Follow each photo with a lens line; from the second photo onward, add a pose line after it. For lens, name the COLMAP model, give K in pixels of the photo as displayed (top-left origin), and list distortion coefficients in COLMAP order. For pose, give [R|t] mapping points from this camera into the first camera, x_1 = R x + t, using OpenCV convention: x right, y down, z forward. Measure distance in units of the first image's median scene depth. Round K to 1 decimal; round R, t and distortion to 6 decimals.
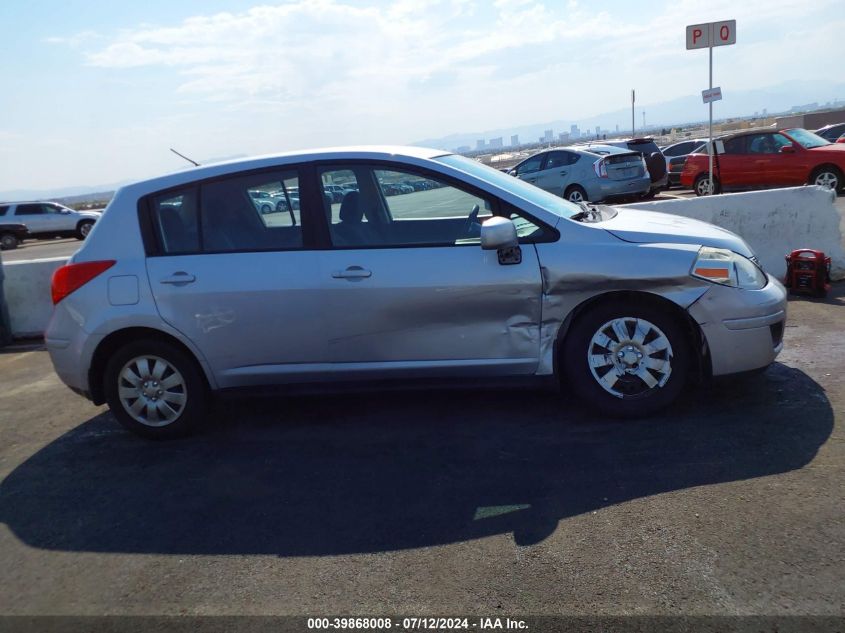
lens RADIAL K [[645.5, 0, 422.5], [0, 645.5, 316.5], [0, 0, 1]] dist [0.132809, -0.191729]
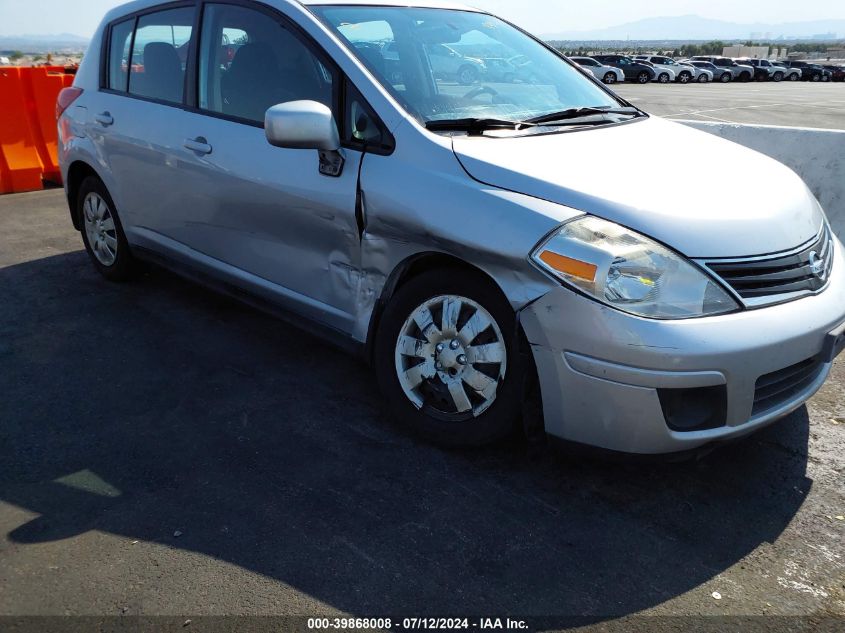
lens RADIAL K [[645.5, 0, 422.5], [0, 645.5, 316.5], [0, 0, 1]] dist [0.132809, -0.191729]
pose [[0.828231, 0.307512, -0.468476, 0.585933], [-0.212853, 0.945965, 0.244632, -0.128530], [0.518389, -0.102896, 0.848932, 0.440983]]
